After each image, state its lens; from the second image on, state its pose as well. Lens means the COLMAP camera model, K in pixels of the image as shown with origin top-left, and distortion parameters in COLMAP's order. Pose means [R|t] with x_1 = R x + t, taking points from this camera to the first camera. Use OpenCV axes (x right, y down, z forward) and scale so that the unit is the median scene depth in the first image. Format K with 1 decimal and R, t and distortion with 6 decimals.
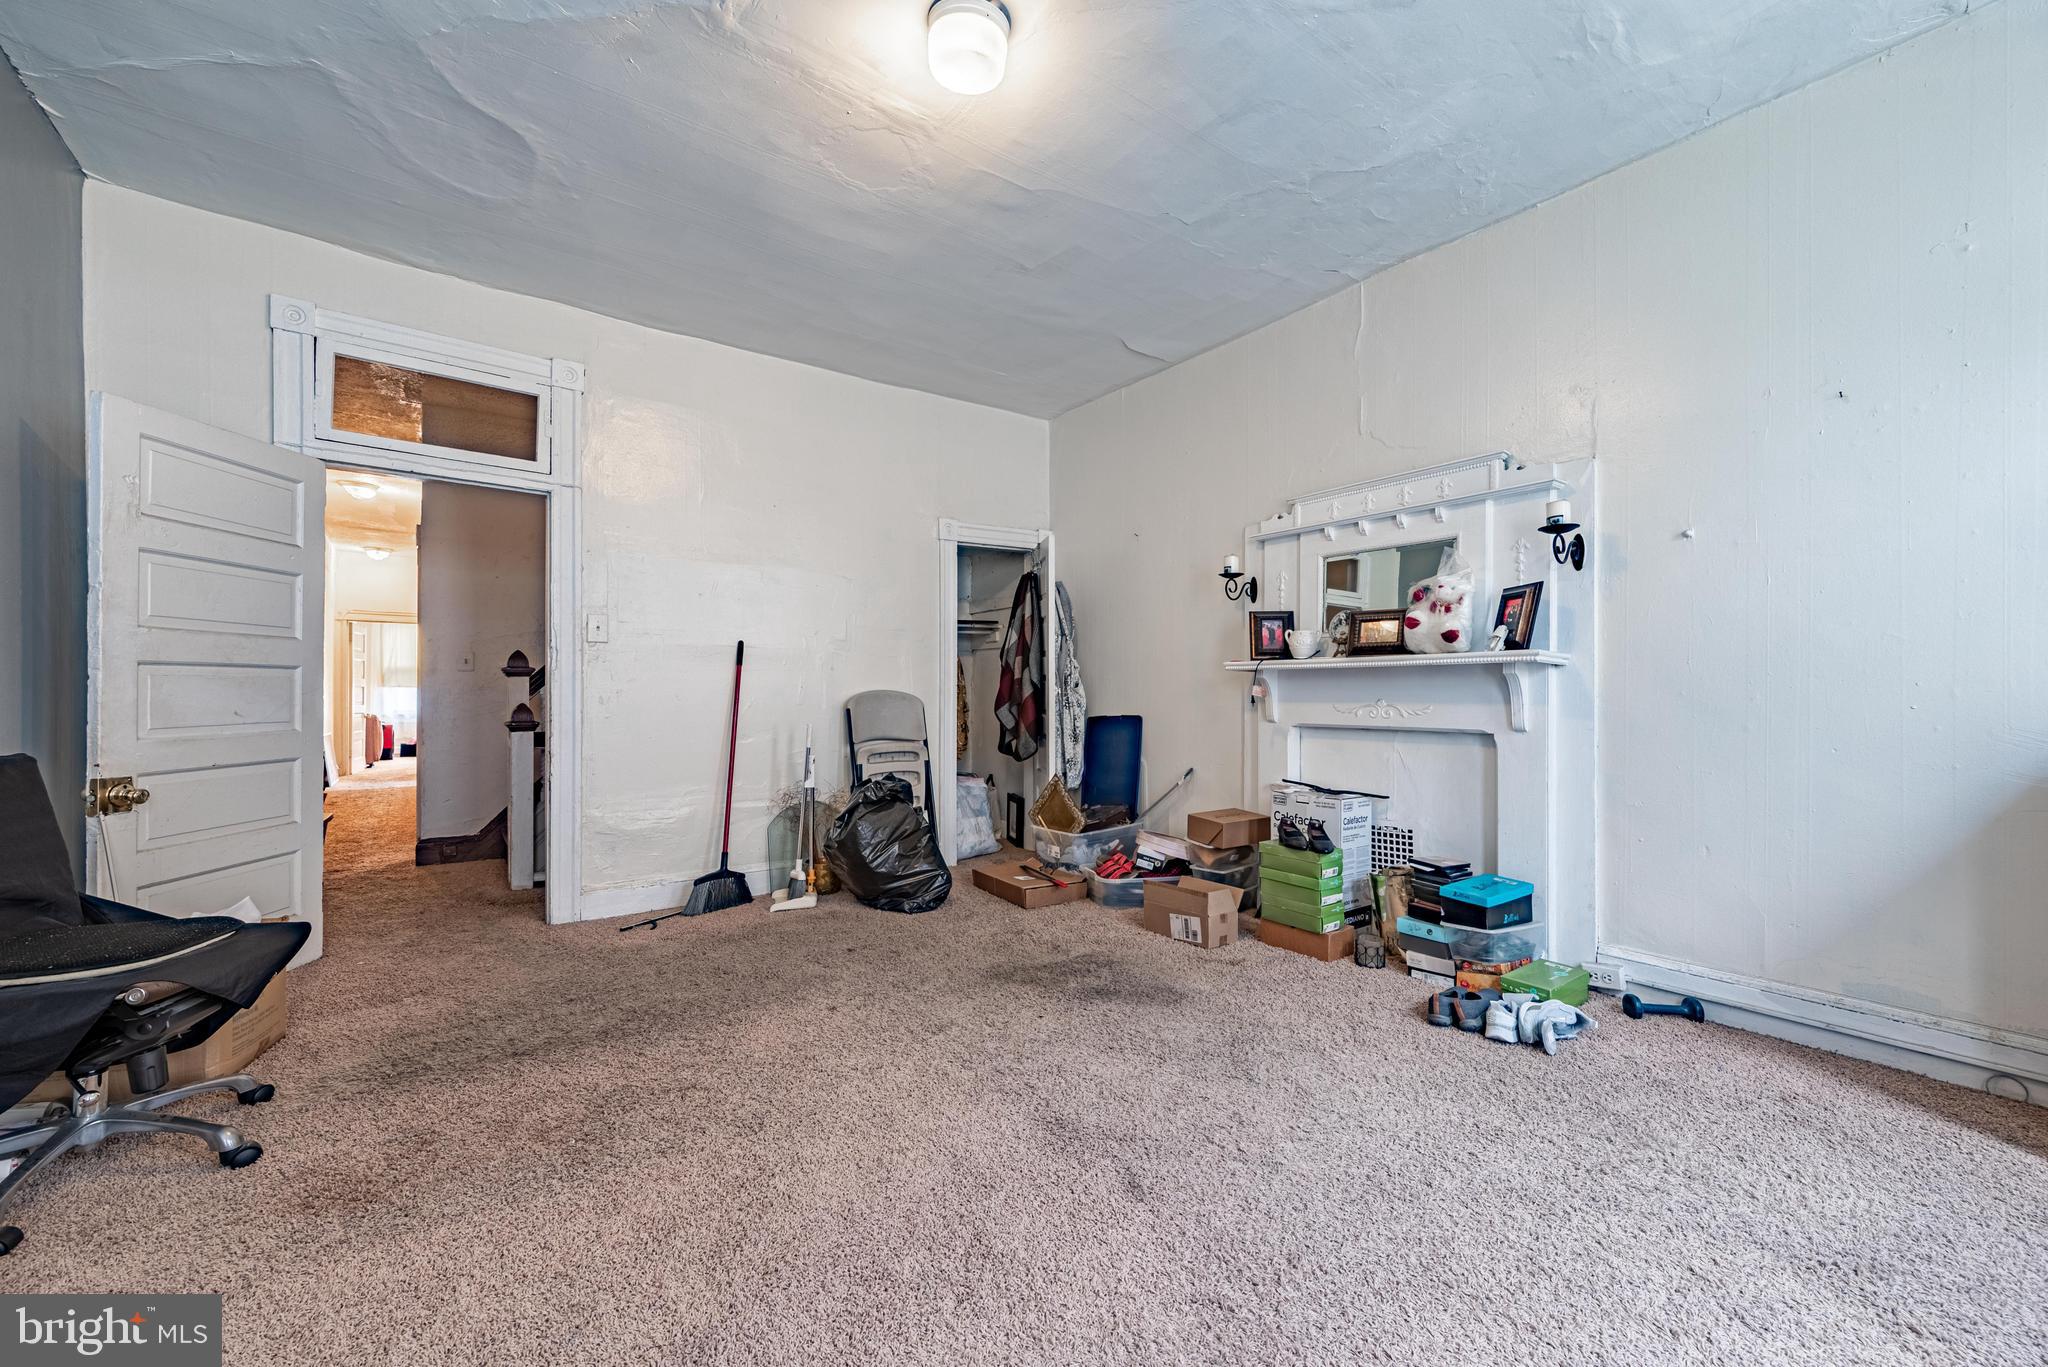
lens RADIAL K [[800.7, 0, 1025.1], [0, 800.7, 691.4], [0, 0, 1]] dist [0.003852, 0.000371]
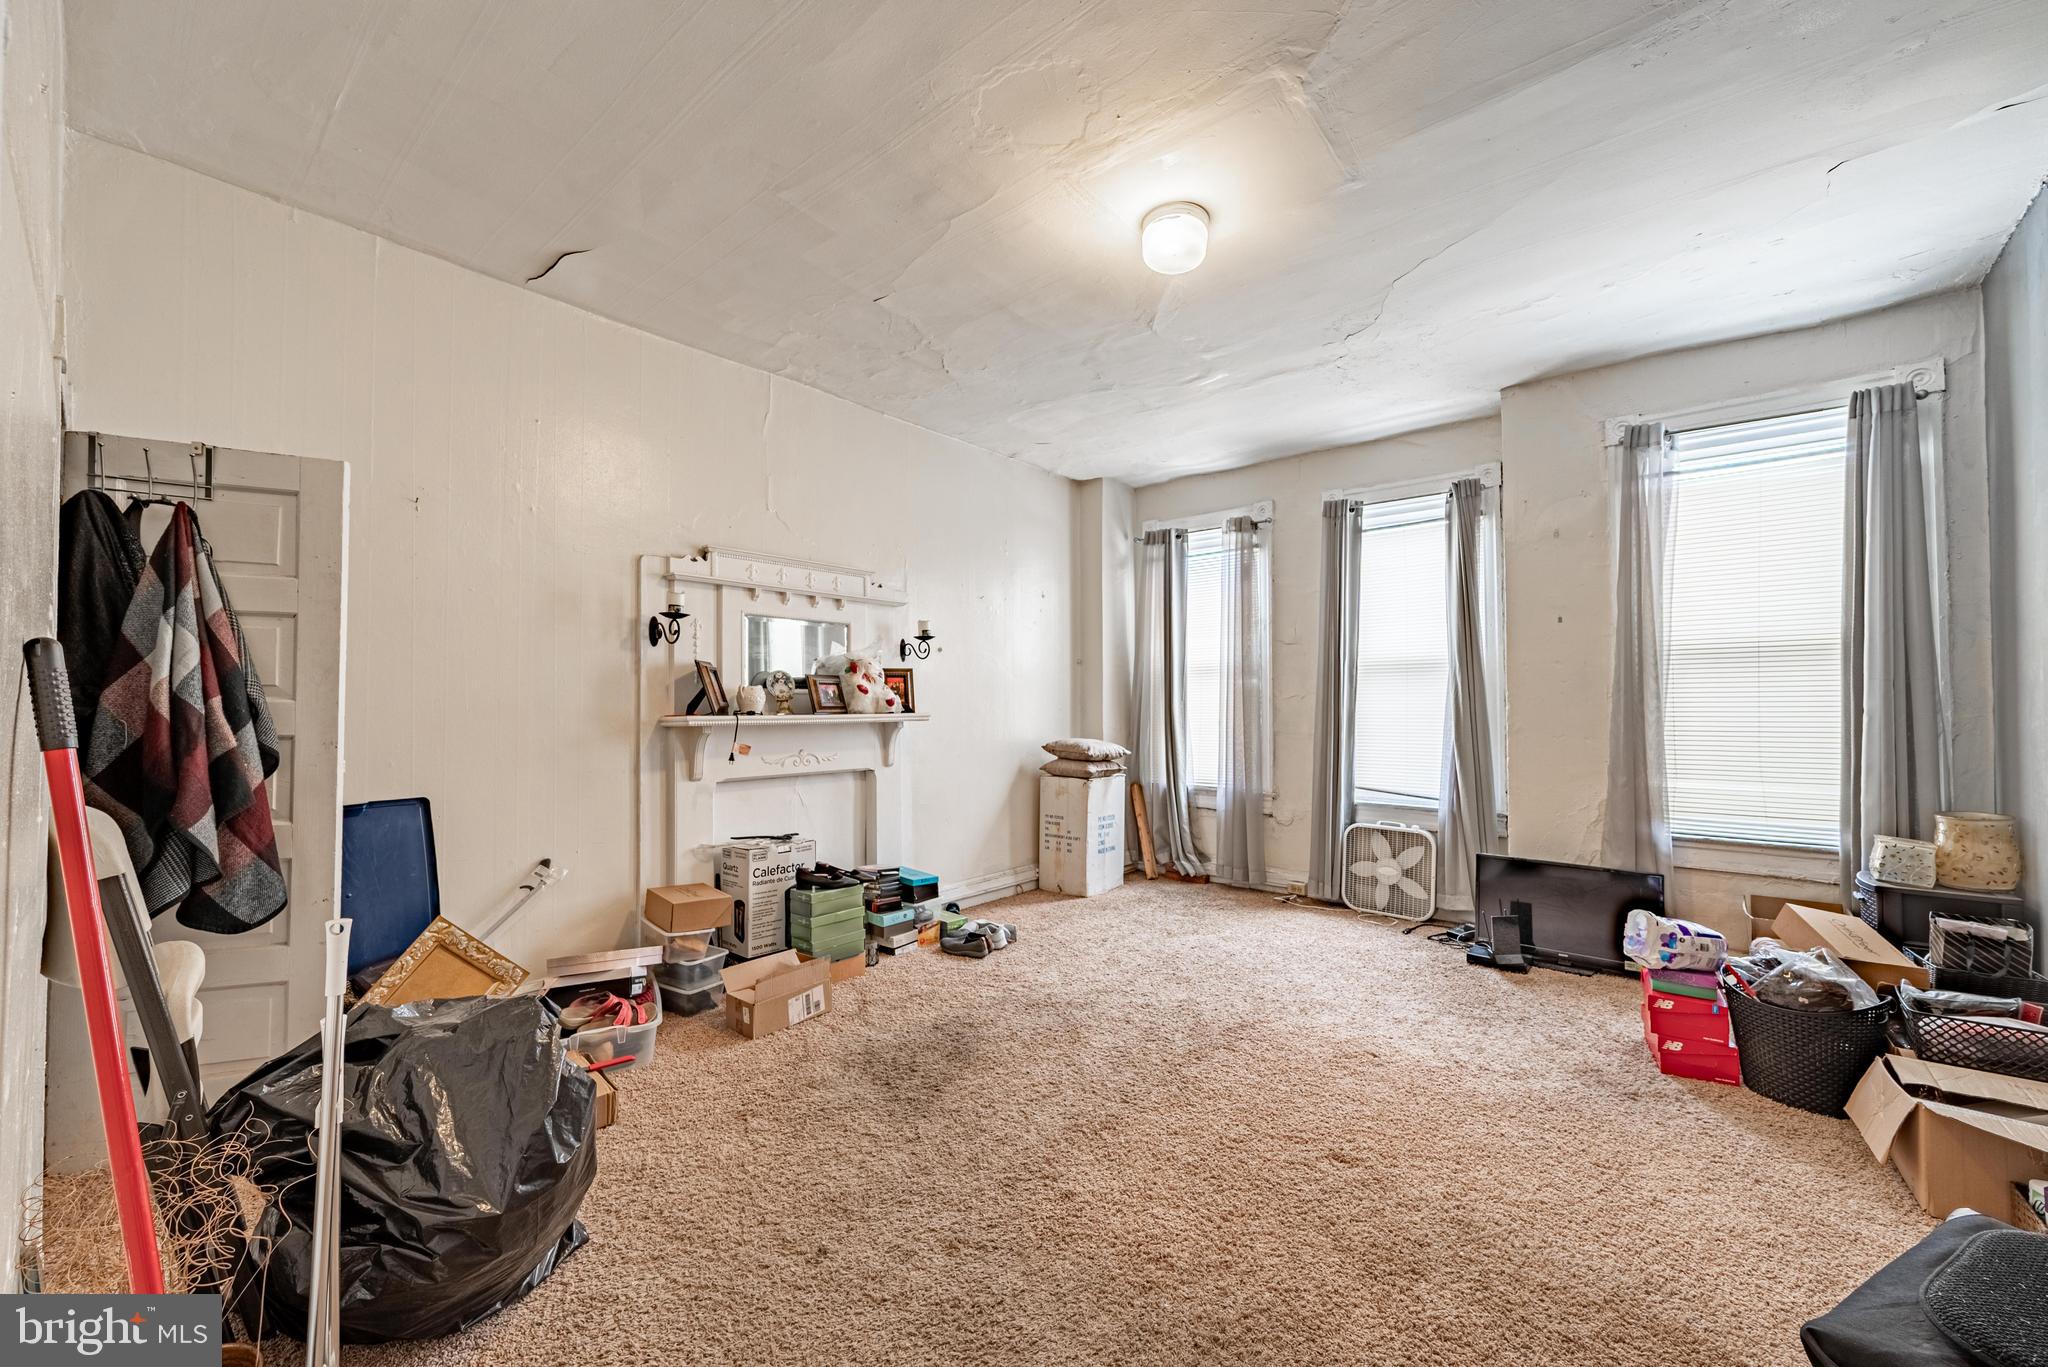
lens RADIAL K [[800.7, 0, 1023.3], [0, 800.7, 692.3], [0, 0, 1]] dist [0.003852, 0.000371]
pose [[-0.225680, 0.012489, 0.974121, -0.834906], [-0.004432, 0.999894, -0.013846, -0.064474], [-0.974191, -0.007442, -0.225601, 1.036059]]
